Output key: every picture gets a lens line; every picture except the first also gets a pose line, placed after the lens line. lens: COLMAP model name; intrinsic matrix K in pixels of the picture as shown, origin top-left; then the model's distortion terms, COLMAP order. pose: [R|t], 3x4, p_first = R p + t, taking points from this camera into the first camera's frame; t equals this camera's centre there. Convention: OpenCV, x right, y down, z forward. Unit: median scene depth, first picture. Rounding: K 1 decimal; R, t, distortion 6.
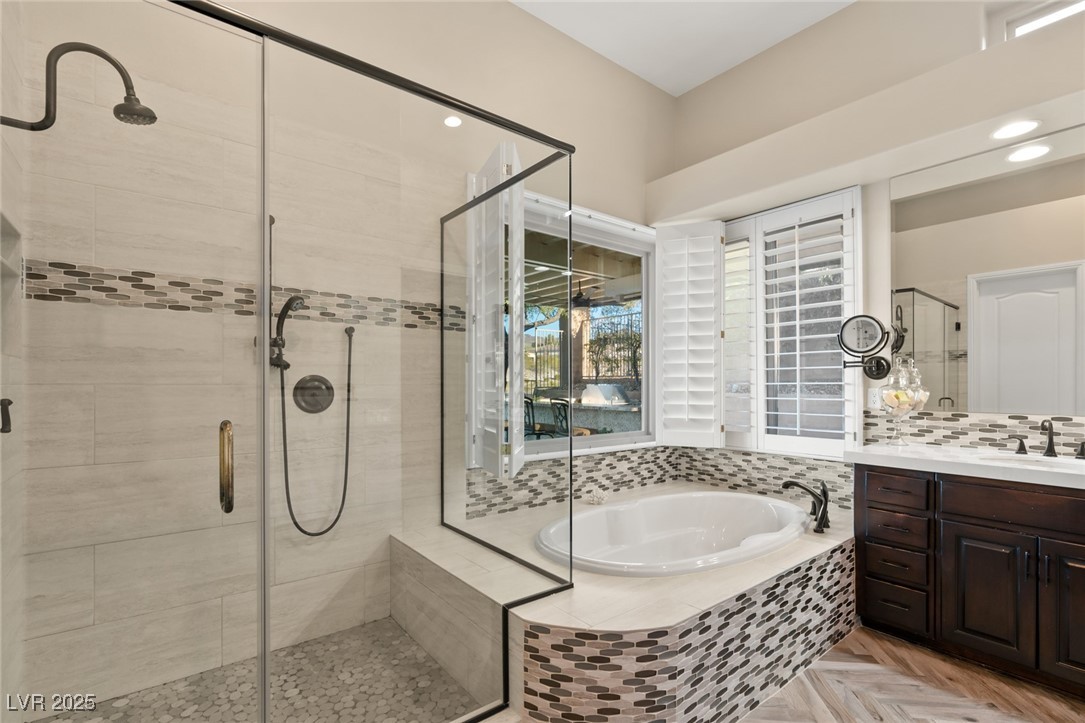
lens RADIAL K [[488.5, 0, 550.1], [0, 488.5, 380.9], [0, 0, 1]] dist [-0.007194, 0.004046]
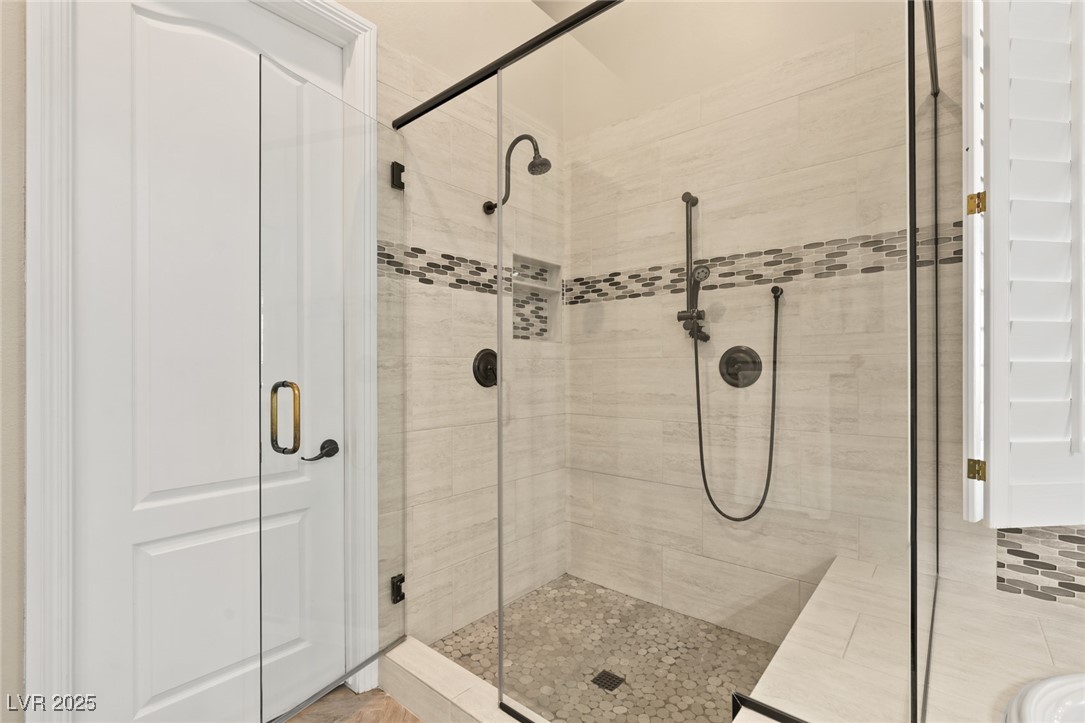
lens RADIAL K [[488.5, 0, 545.8], [0, 488.5, 366.7], [0, 0, 1]] dist [-0.007194, 0.004046]
pose [[0.200380, -0.003434, -0.979712, 0.327407], [0.013259, 0.999912, -0.000793, 0.021808], [0.979629, -0.012831, 0.200407, 0.438084]]
